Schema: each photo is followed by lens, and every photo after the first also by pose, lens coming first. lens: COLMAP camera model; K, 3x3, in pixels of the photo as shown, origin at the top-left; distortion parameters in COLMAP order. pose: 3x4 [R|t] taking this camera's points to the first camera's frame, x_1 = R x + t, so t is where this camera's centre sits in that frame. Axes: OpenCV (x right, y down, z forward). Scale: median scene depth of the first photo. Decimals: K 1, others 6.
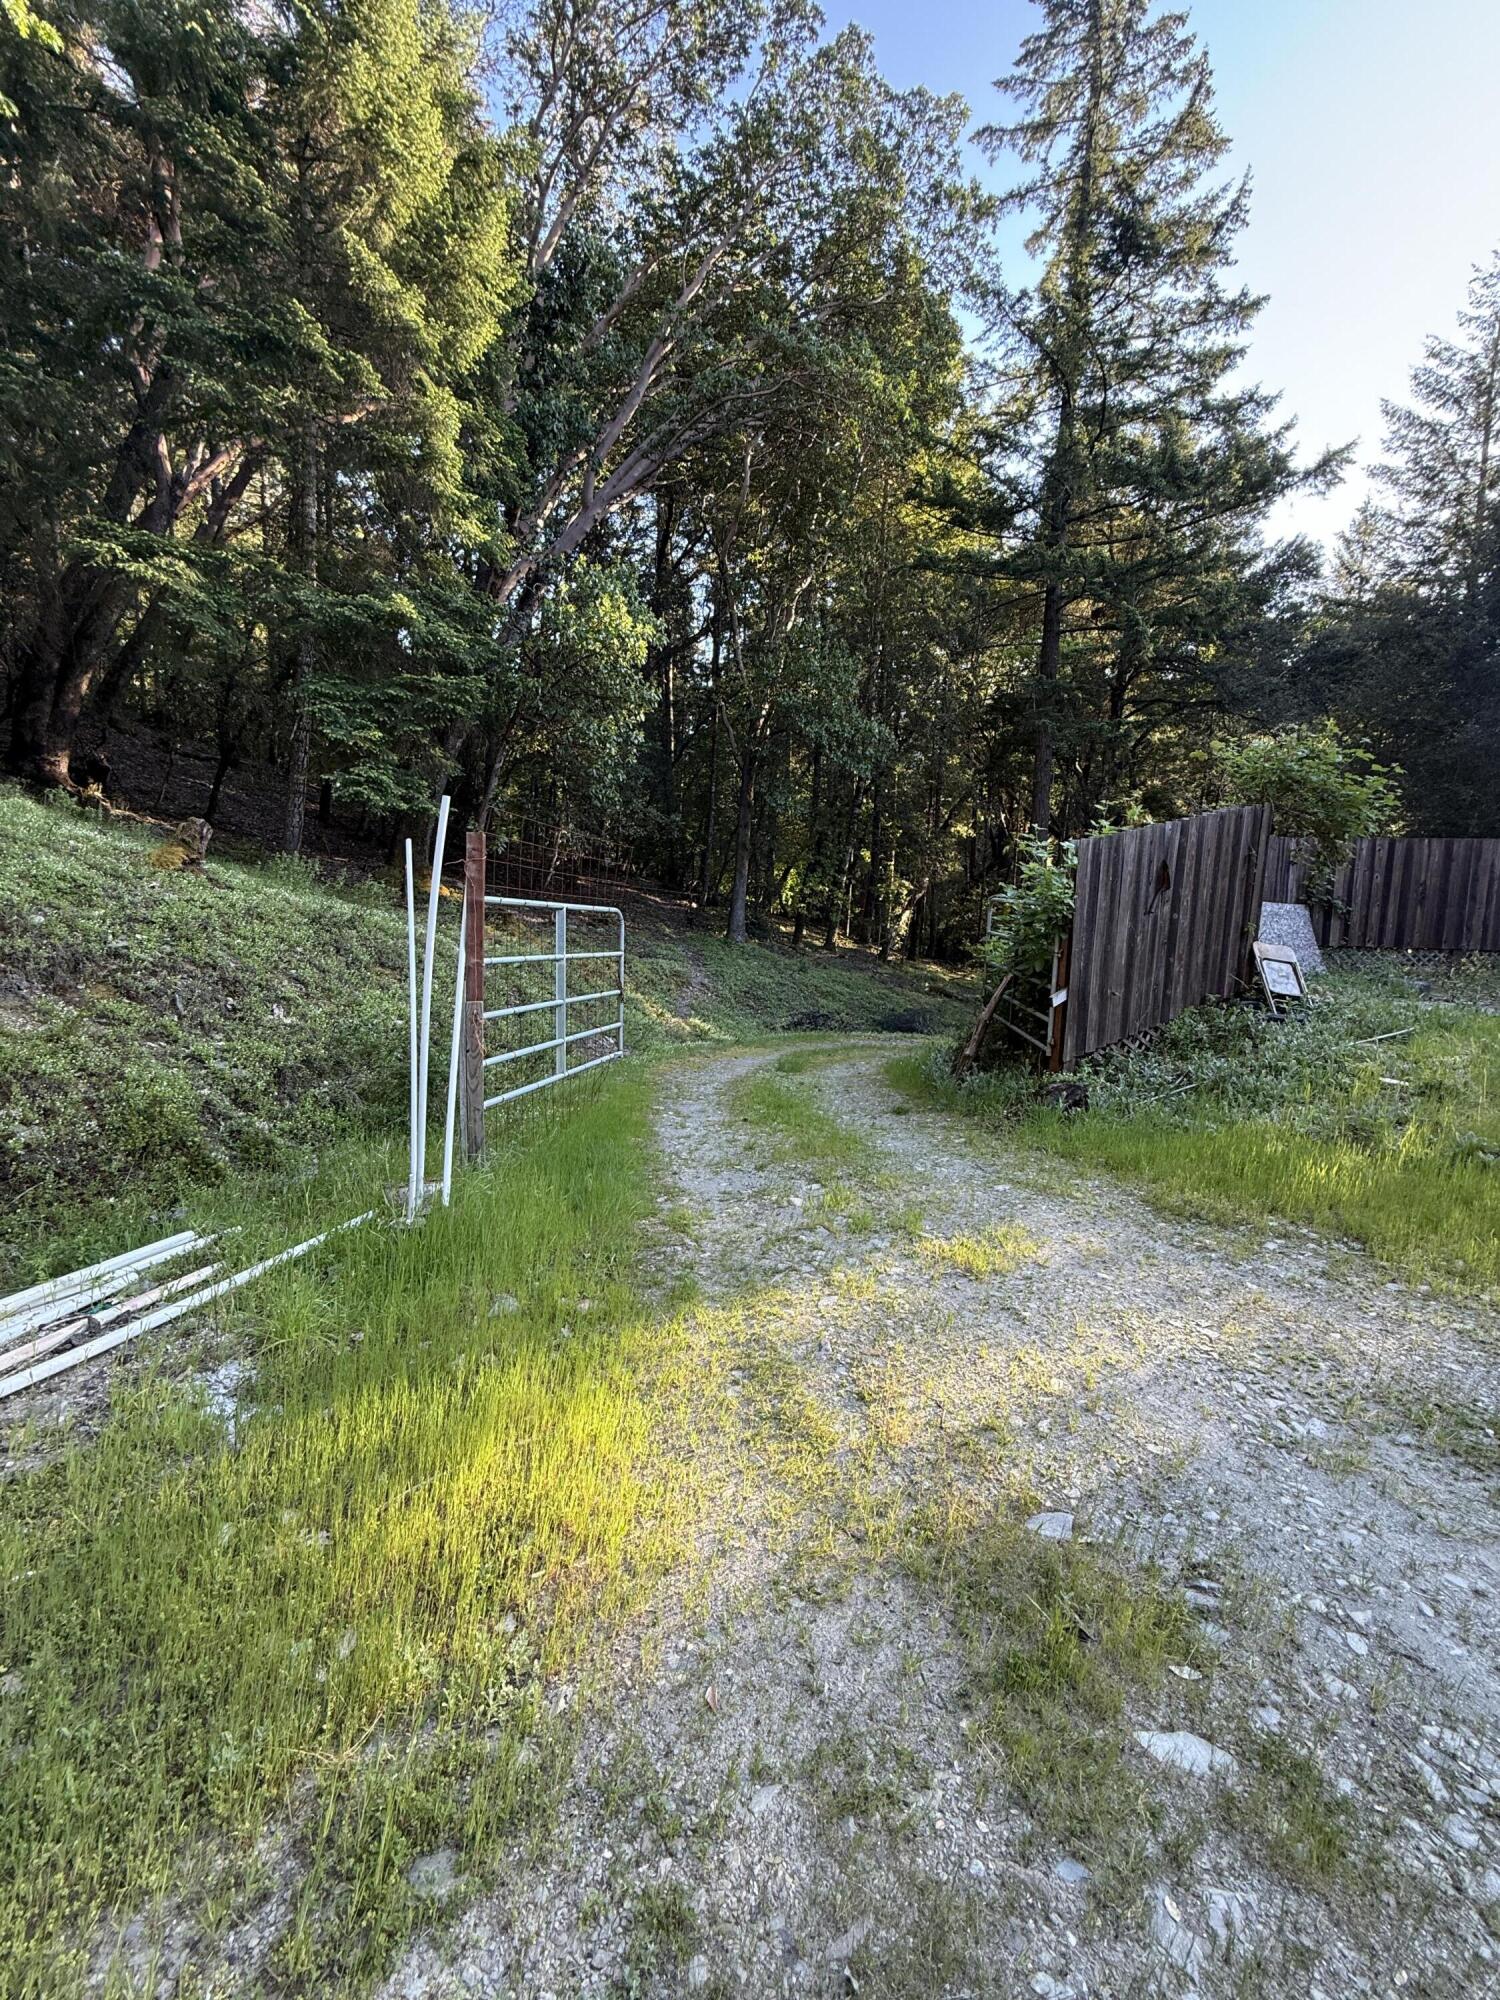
lens RADIAL K [[794.4, 0, 750.0], [0, 794.4, 1000.0], [0, 0, 1]] dist [-0.001395, -0.000525]
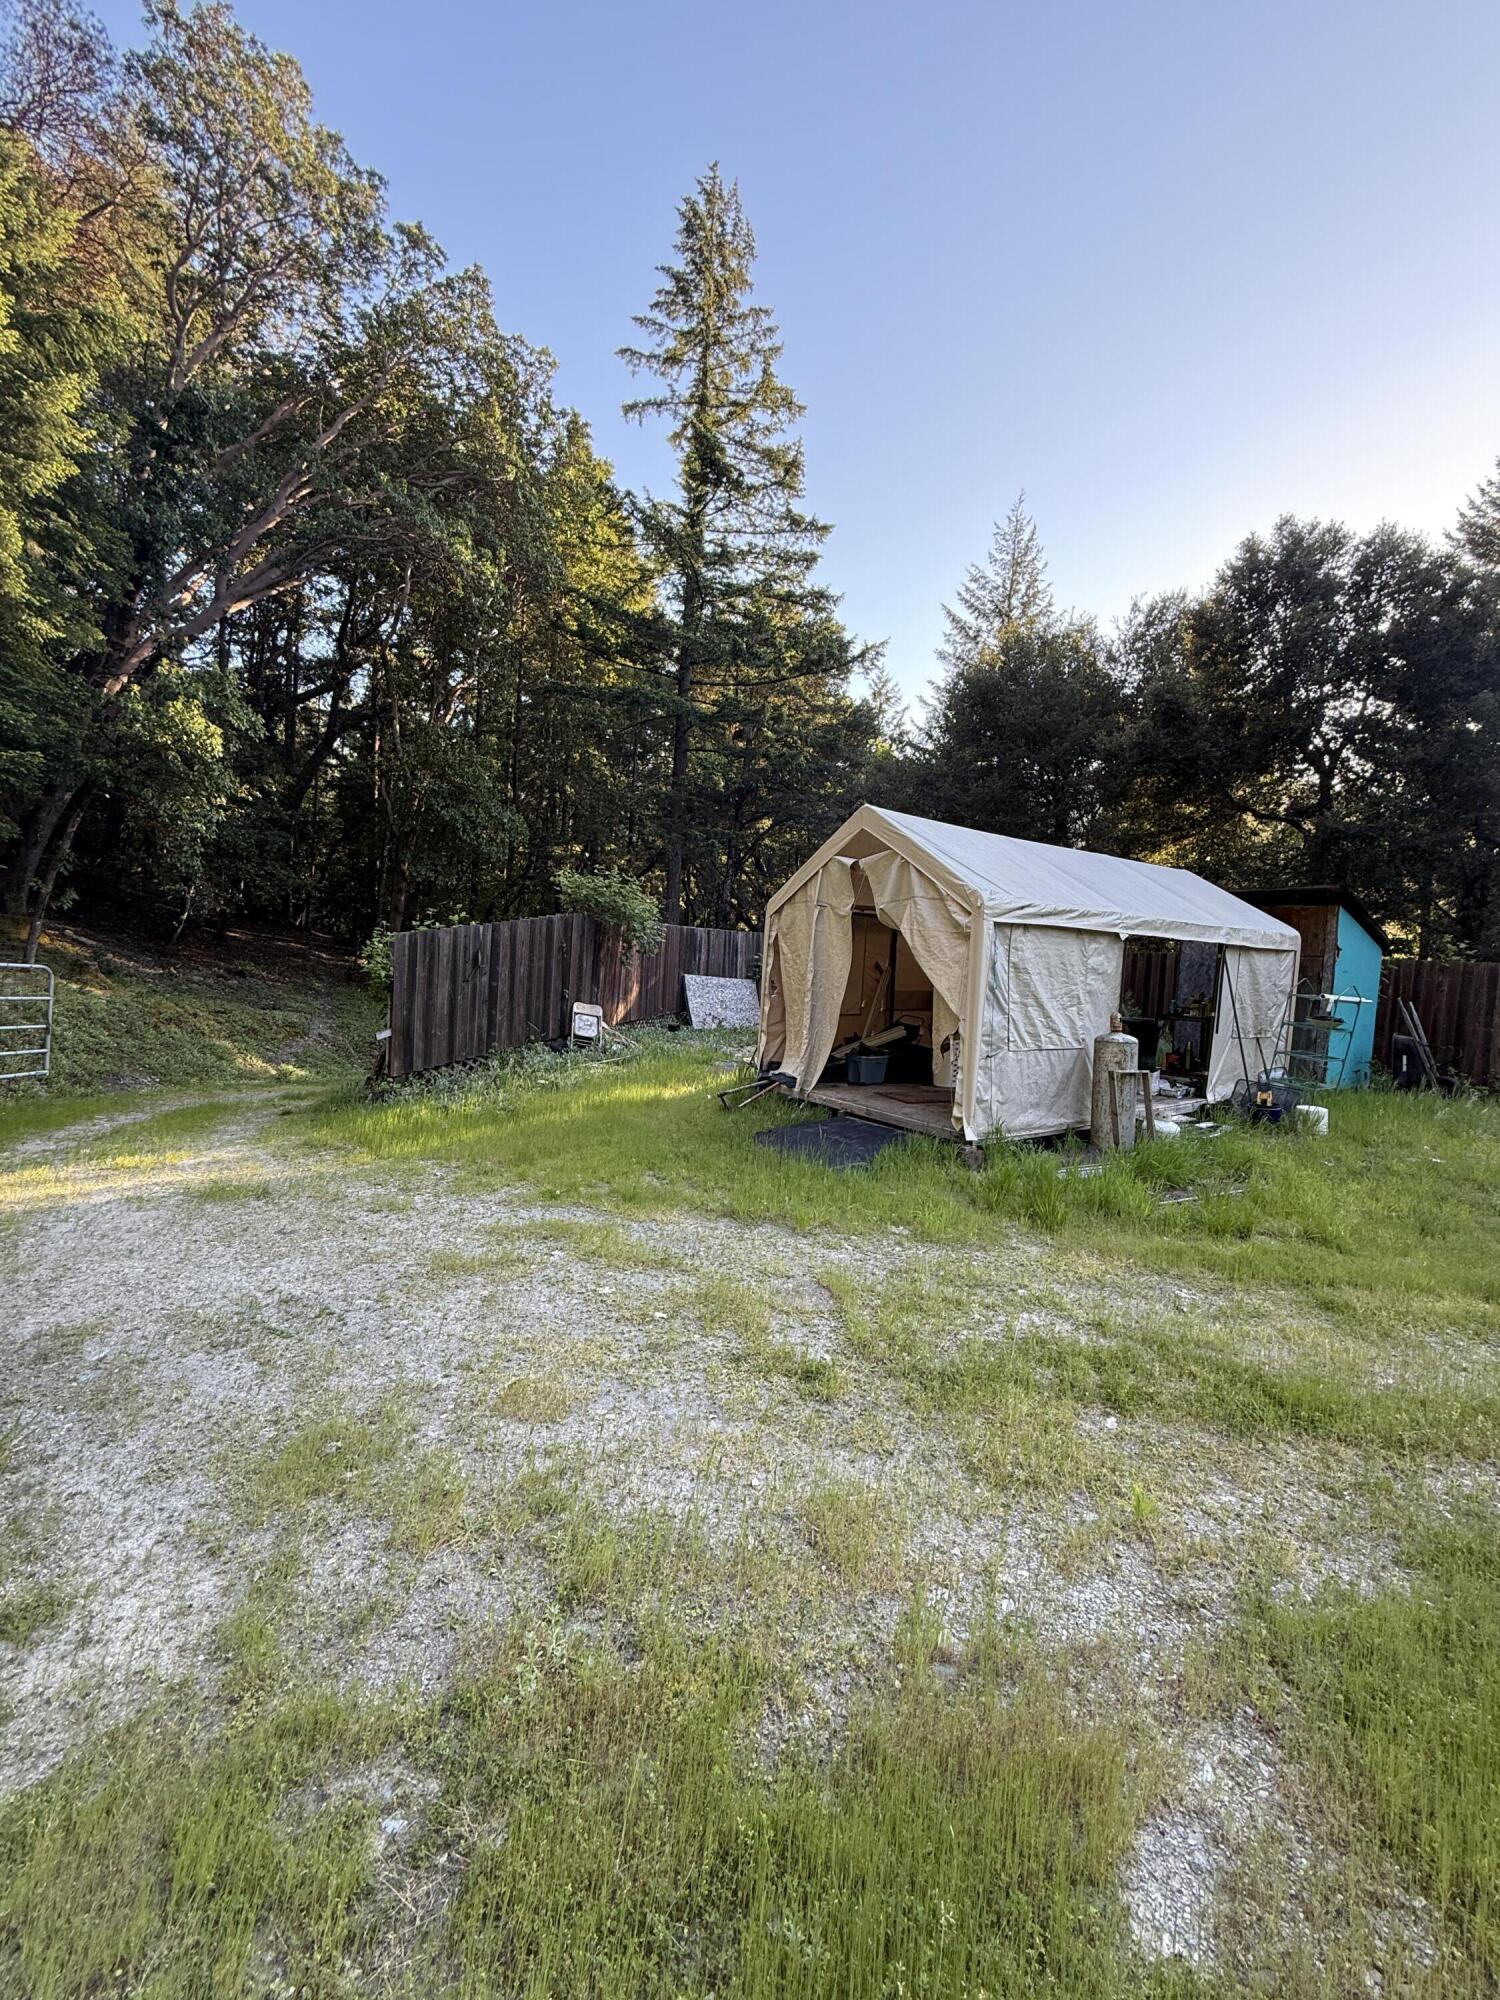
lens RADIAL K [[811.0, 0, 750.0], [0, 811.0, 1000.0], [0, 0, 1]] dist [0.000969, 0.000020]
pose [[0.963001, 0.033778, 0.267374, 0.182977], [-0.011987, 0.996501, -0.082716, 0.014886], [-0.269232, 0.076451, 0.960036, -0.193739]]
